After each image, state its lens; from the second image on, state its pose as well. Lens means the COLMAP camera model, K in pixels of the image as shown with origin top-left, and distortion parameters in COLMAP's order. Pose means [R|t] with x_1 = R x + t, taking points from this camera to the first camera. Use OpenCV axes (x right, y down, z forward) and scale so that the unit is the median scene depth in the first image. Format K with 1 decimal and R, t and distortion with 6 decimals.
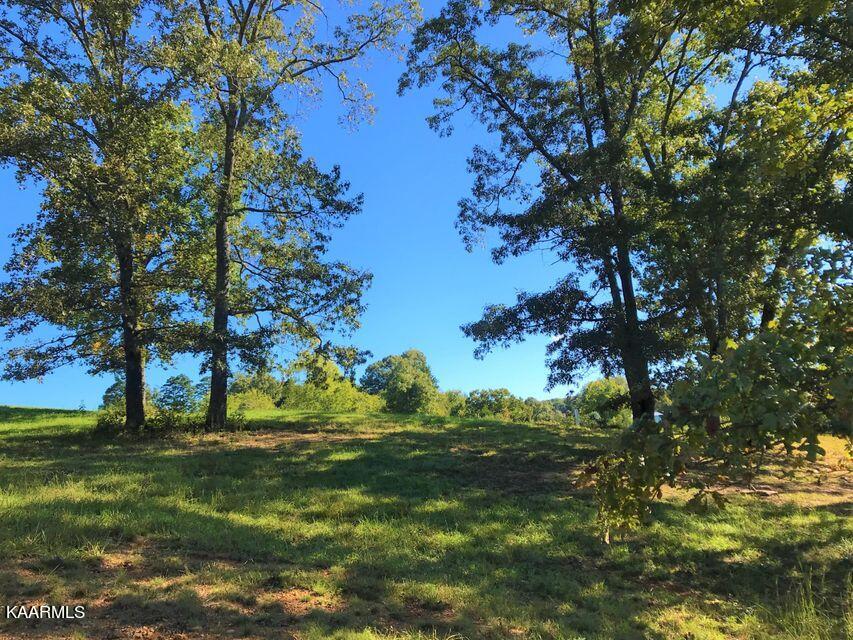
lens RADIAL K [[709.8, 0, 426.4], [0, 709.8, 358.4], [0, 0, 1]] dist [0.049912, -0.065556]
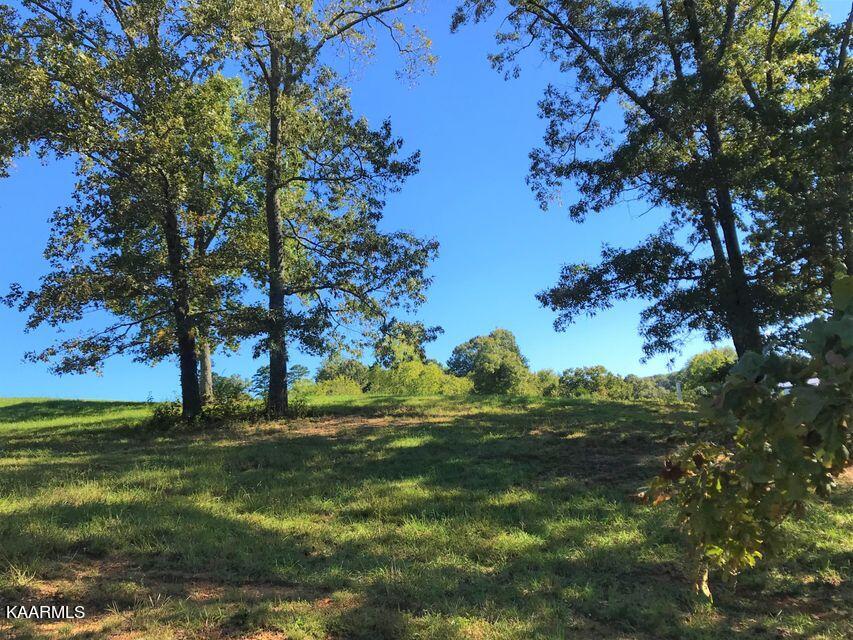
lens RADIAL K [[709.8, 0, 426.4], [0, 709.8, 358.4], [0, 0, 1]] dist [0.049912, -0.065556]
pose [[0.990160, -0.042091, -0.133463, 0.027215], [0.045177, 0.998775, 0.020176, 0.011851], [0.132451, -0.026007, 0.990848, 0.096375]]
